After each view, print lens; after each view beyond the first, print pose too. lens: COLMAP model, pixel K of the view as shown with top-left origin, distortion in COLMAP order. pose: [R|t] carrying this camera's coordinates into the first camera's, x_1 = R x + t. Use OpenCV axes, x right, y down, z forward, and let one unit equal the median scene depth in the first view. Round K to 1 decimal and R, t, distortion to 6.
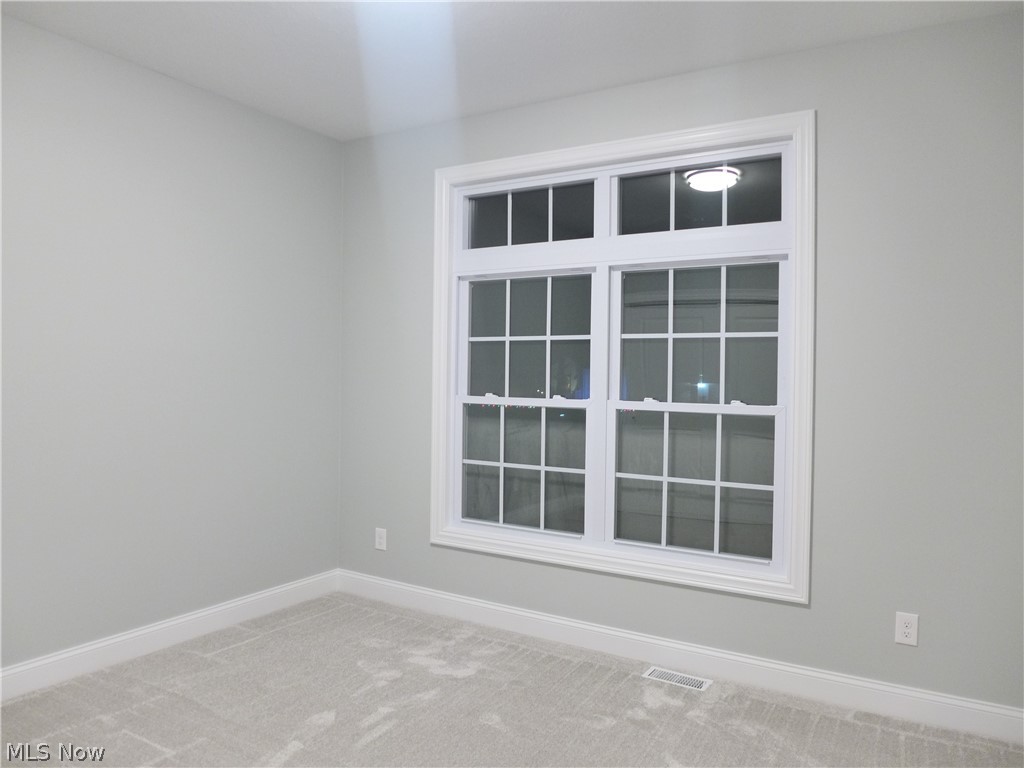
lens RADIAL K [[633.3, 0, 518.0], [0, 633.3, 385.2], [0, 0, 1]] dist [-0.004075, -0.000703]
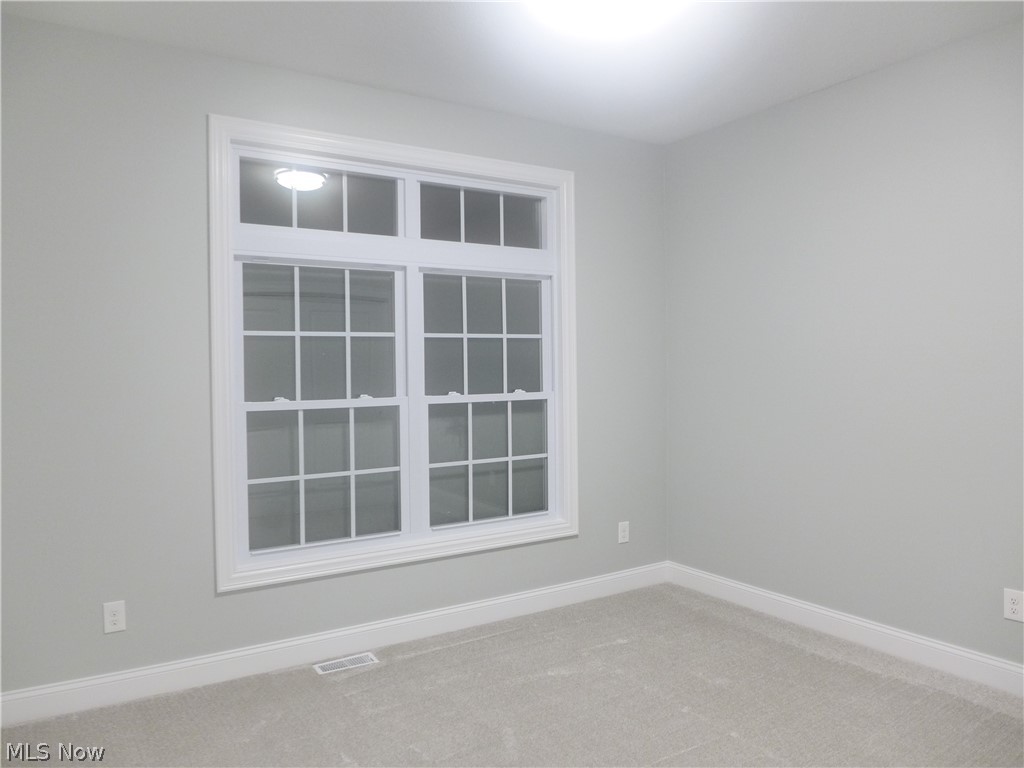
lens RADIAL K [[604.8, 0, 513.5], [0, 604.8, 386.2], [0, 0, 1]] dist [-0.010385, 0.002243]
pose [[0.582286, -0.044707, 0.811754, -0.564899], [0.039584, 0.998862, 0.026618, -0.012431], [-0.812020, 0.016633, 0.583393, 0.290534]]
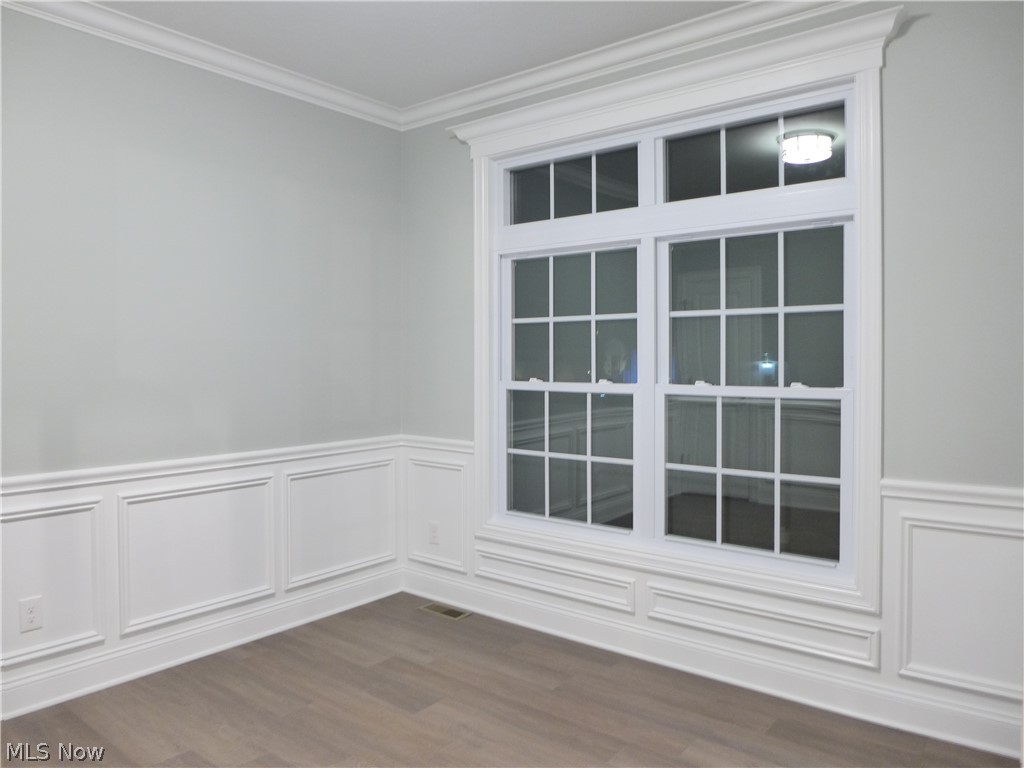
lens RADIAL K [[712.3, 0, 508.1], [0, 712.3, 383.1], [0, 0, 1]] dist [0.009115, -0.003792]
pose [[0.985193, -0.011925, -0.171033, 0.106688], [0.014899, 0.999759, 0.016113, 0.002227], [0.170800, -0.018422, 0.985134, -0.053214]]
